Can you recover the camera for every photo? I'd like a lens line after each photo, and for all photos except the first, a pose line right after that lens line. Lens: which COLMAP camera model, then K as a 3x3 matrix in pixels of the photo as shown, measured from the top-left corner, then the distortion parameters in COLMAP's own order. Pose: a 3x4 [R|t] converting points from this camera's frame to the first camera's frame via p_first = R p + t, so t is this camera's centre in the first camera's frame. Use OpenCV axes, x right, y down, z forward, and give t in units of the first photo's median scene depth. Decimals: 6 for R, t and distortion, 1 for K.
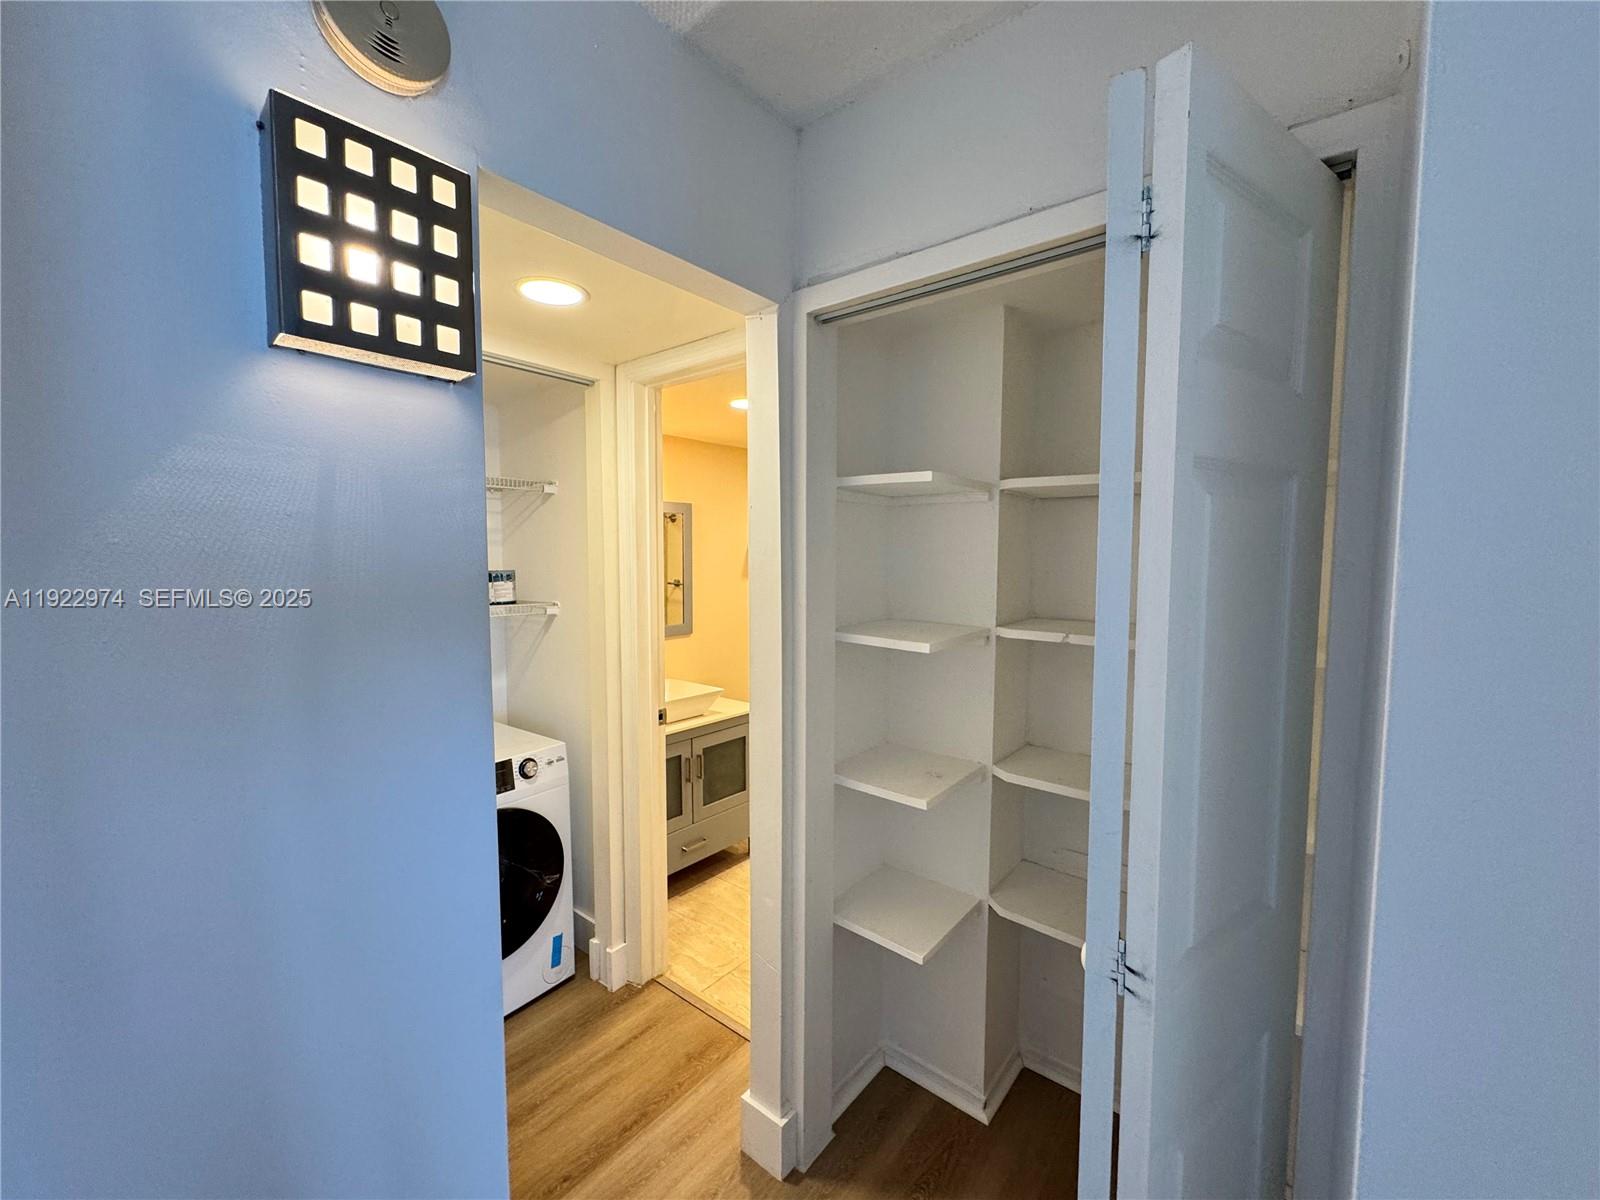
lens RADIAL K [[640.4, 0, 800.0], [0, 640.4, 600.0], [0, 0, 1]] dist [-0.001047, 0.000341]
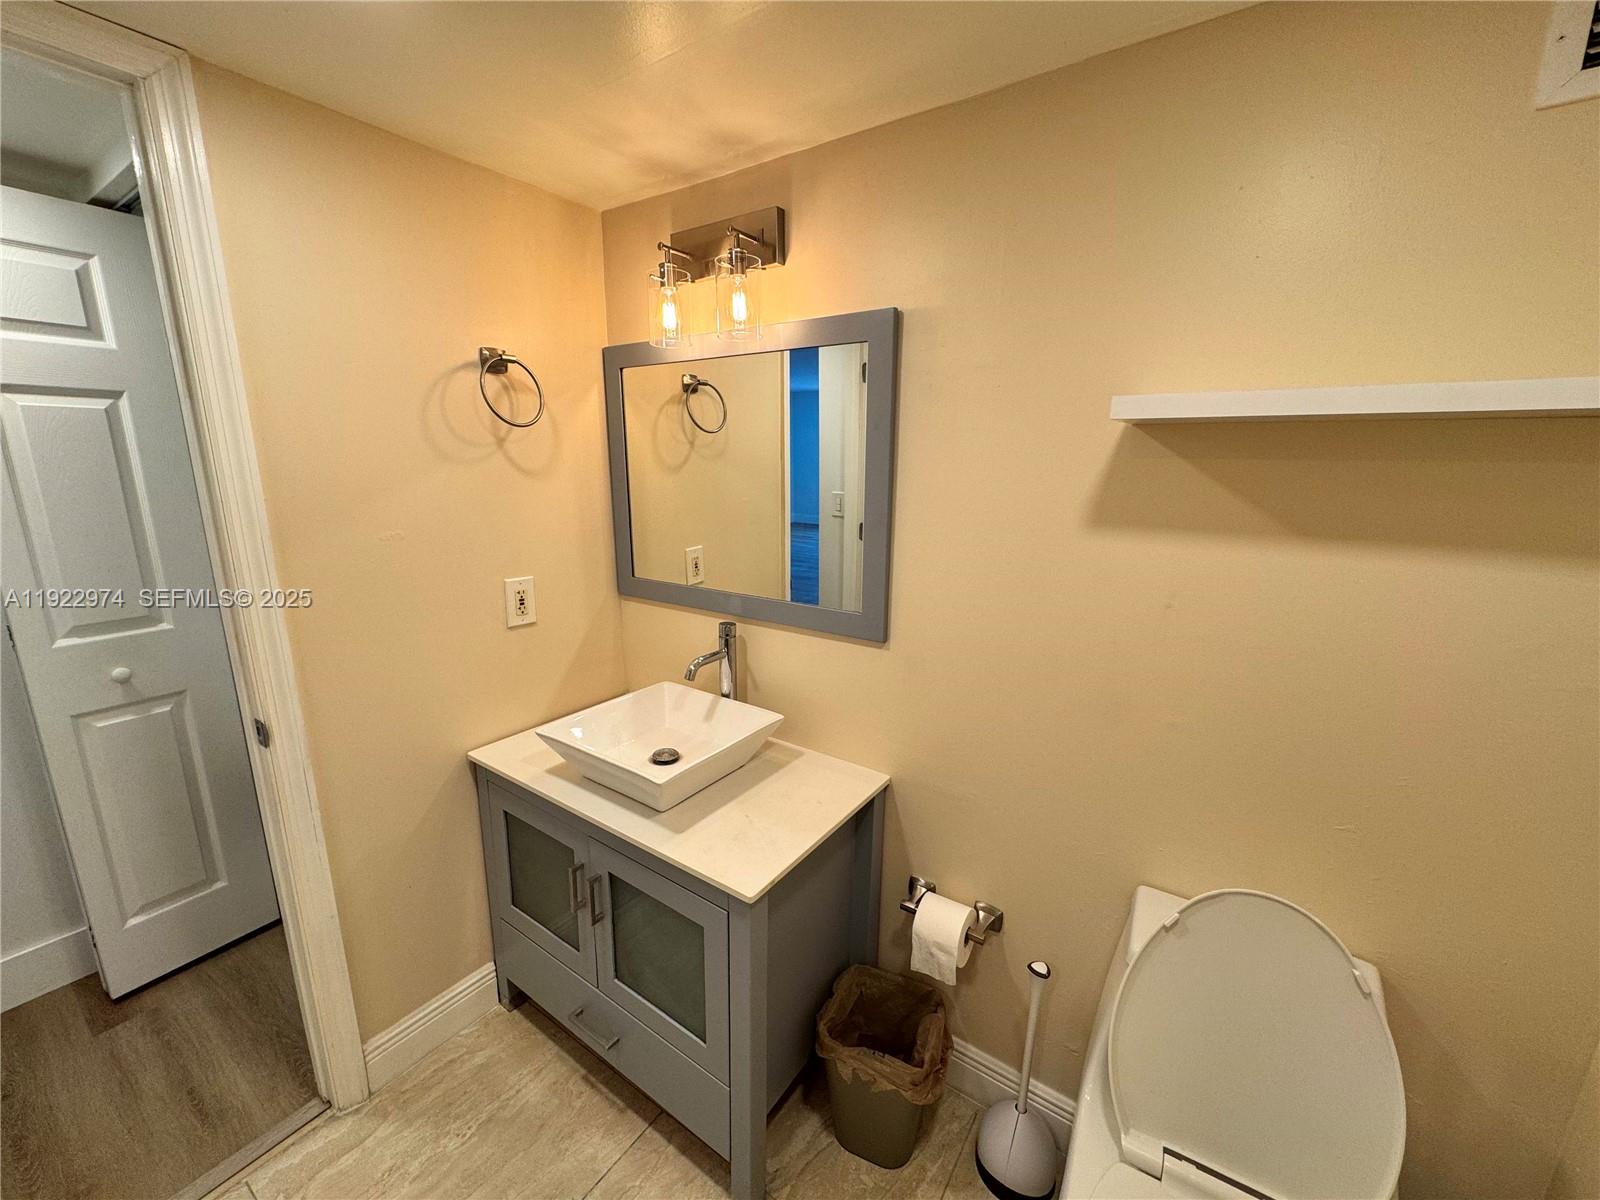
lens RADIAL K [[640.4, 0, 800.0], [0, 640.4, 600.0], [0, 0, 1]] dist [-0.001047, 0.000341]
pose [[0.080424, 0.221004, -0.971951, 0.346560], [-0.081108, 0.973327, 0.214605, -0.092303], [0.993455, 0.061573, 0.096204, 1.398811]]
